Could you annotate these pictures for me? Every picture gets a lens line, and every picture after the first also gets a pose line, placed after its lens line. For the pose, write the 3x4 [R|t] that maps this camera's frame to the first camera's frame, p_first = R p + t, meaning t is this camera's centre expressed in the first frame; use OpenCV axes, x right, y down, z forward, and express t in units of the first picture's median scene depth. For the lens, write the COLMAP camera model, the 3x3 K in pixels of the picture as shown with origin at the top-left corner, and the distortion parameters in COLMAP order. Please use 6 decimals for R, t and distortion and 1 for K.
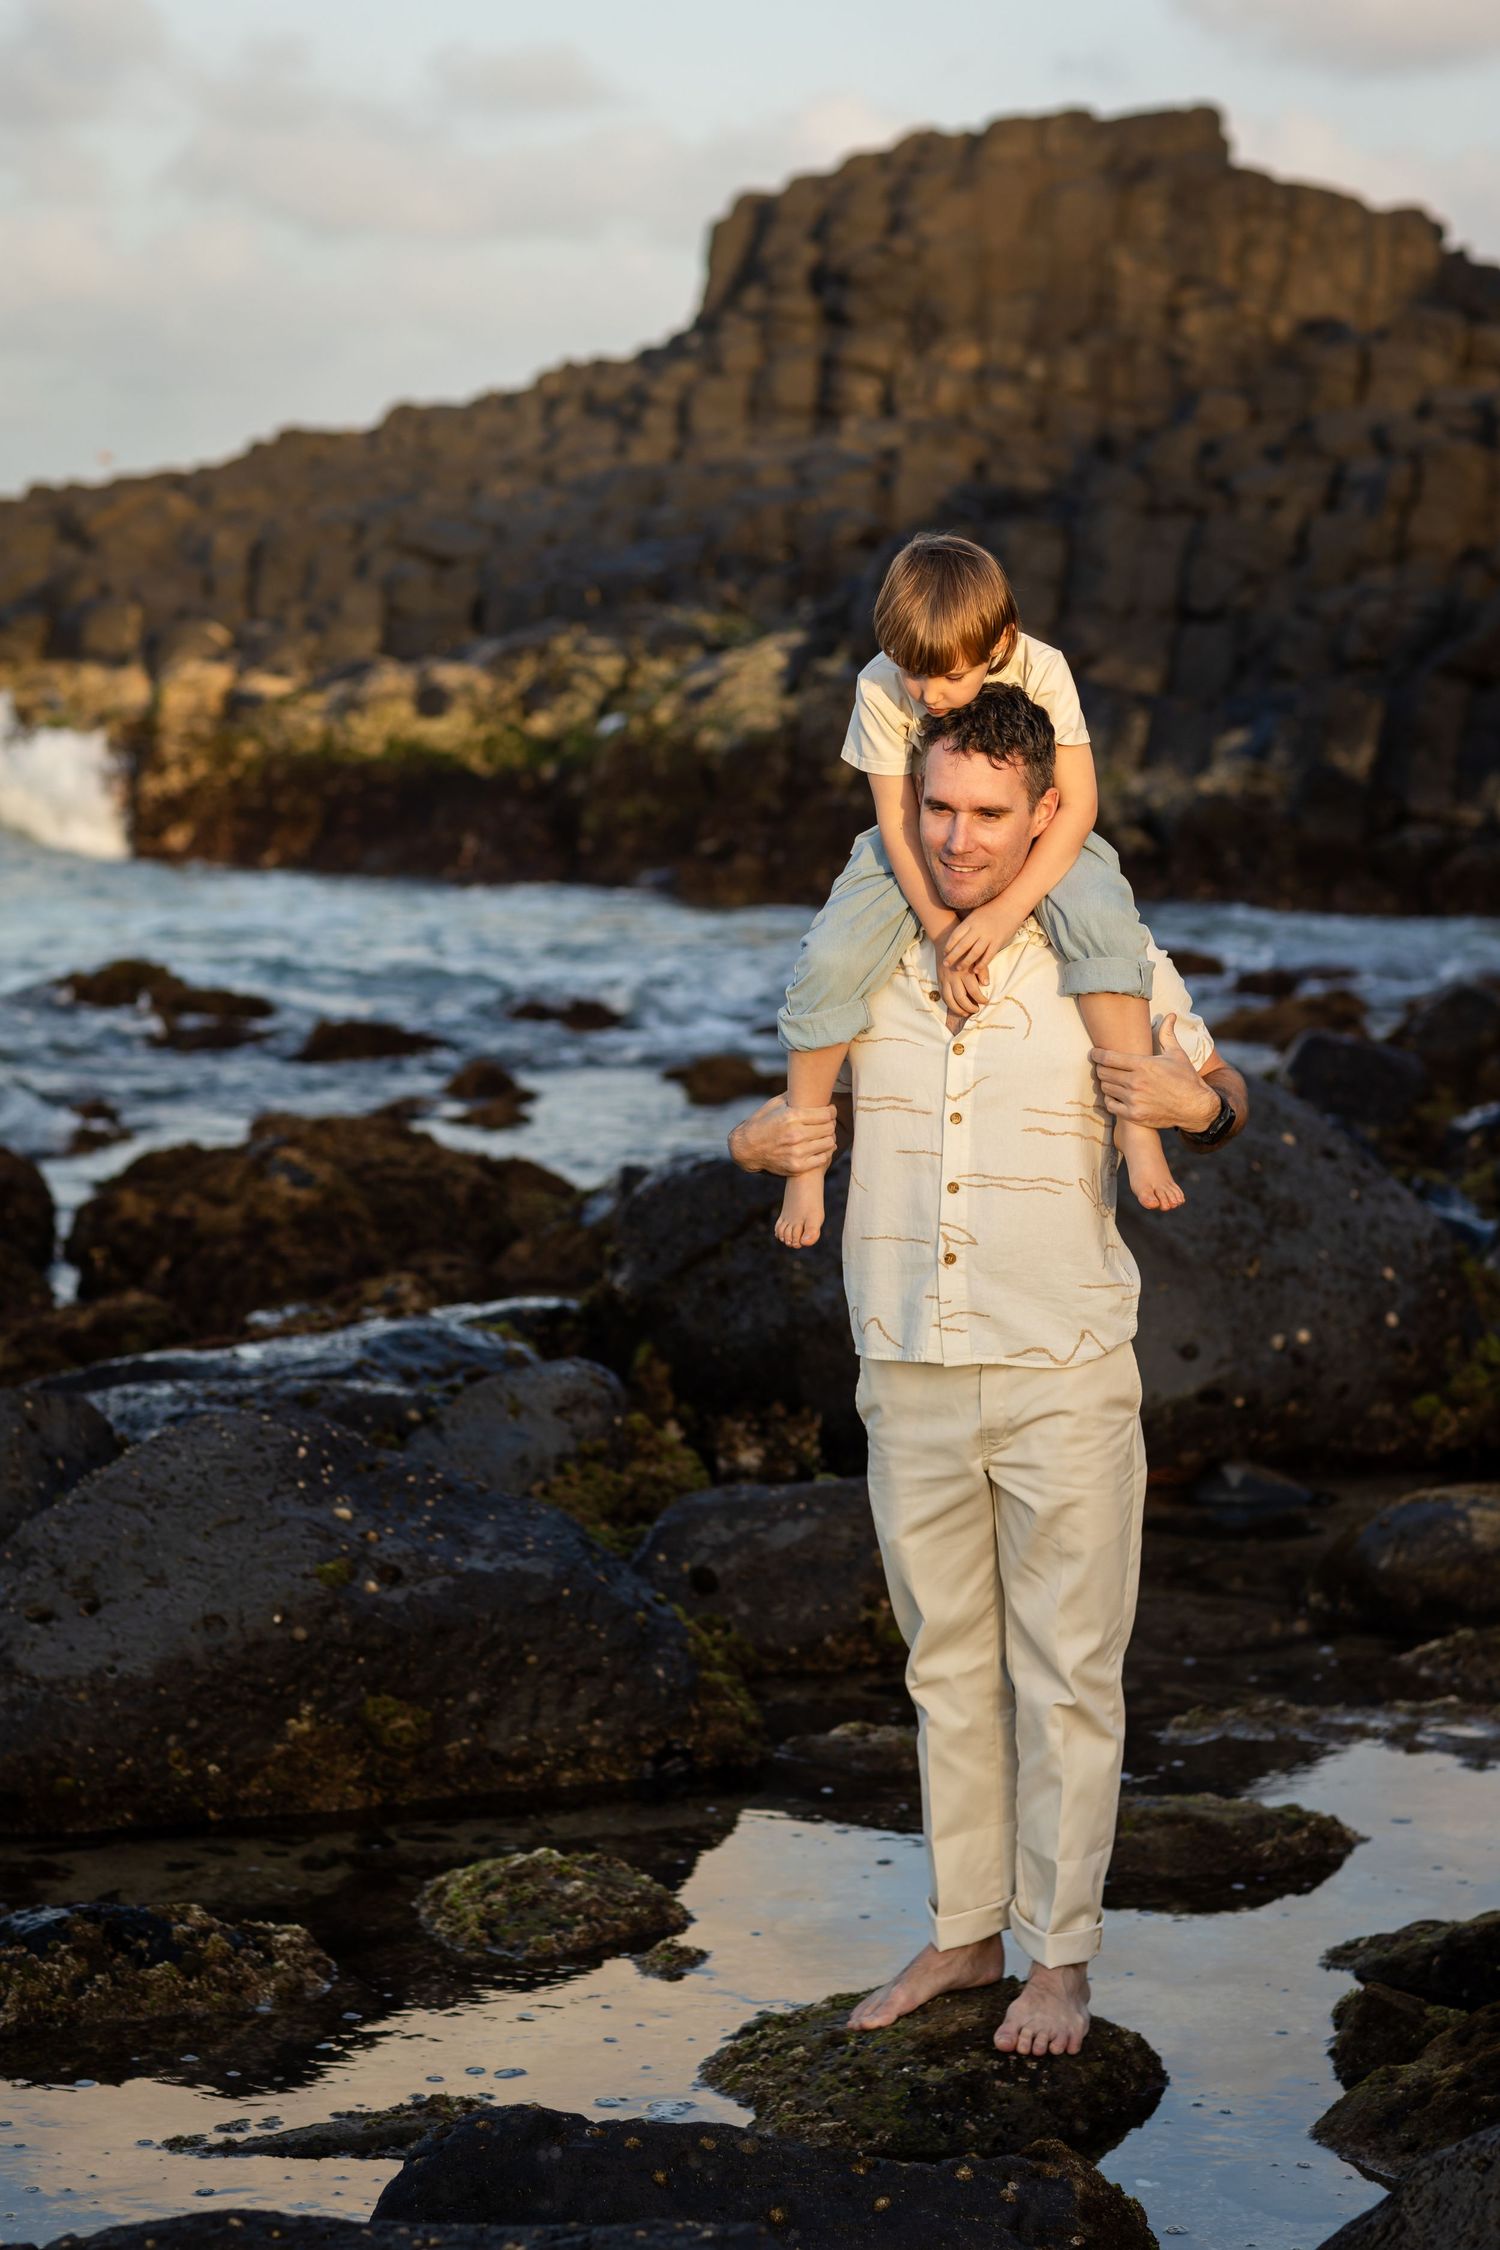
lens RADIAL K [[5699.9, 0, 750.0], [0, 5699.9, 1125.0], [0, 0, 1]] dist [0.024293, -0.052694]
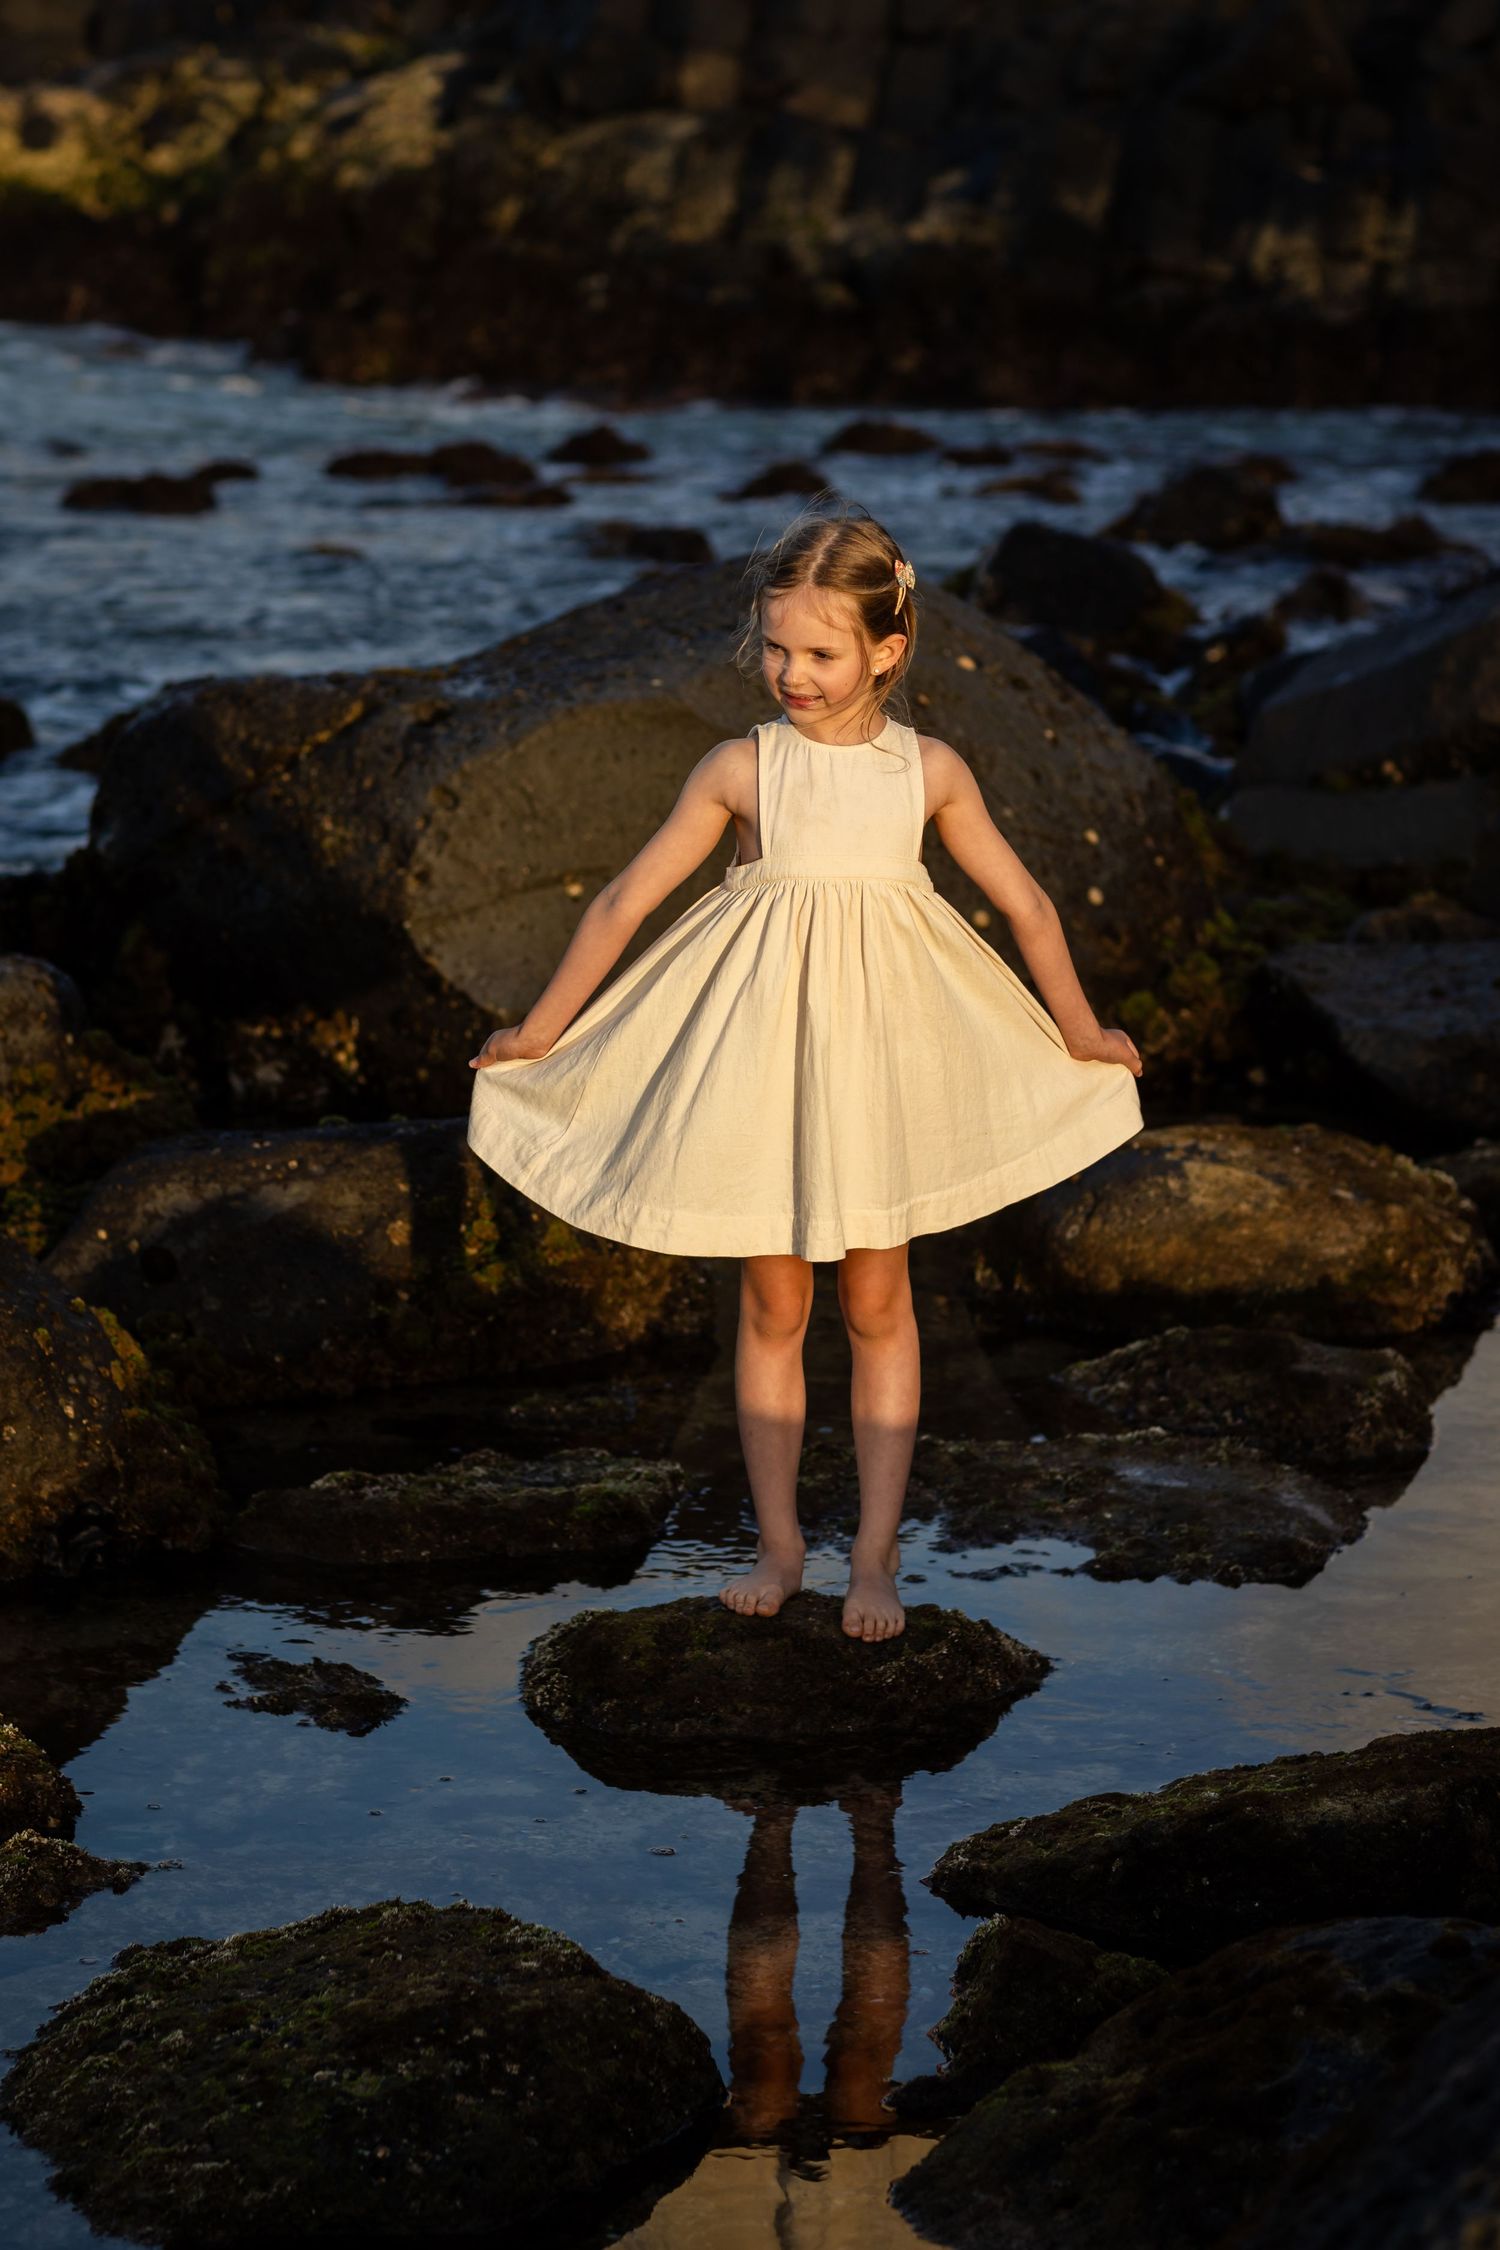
lens RADIAL K [[5699.9, 0, 750.0], [0, 5699.9, 1125.0], [0, 0, 1]] dist [0.024293, -0.052694]
pose [[0.999114, 0.000167, 0.042090, 0.032552], [-0.003995, 0.995852, 0.090901, -0.005426], [-0.041900, -0.090989, 0.994970, 0.222642]]
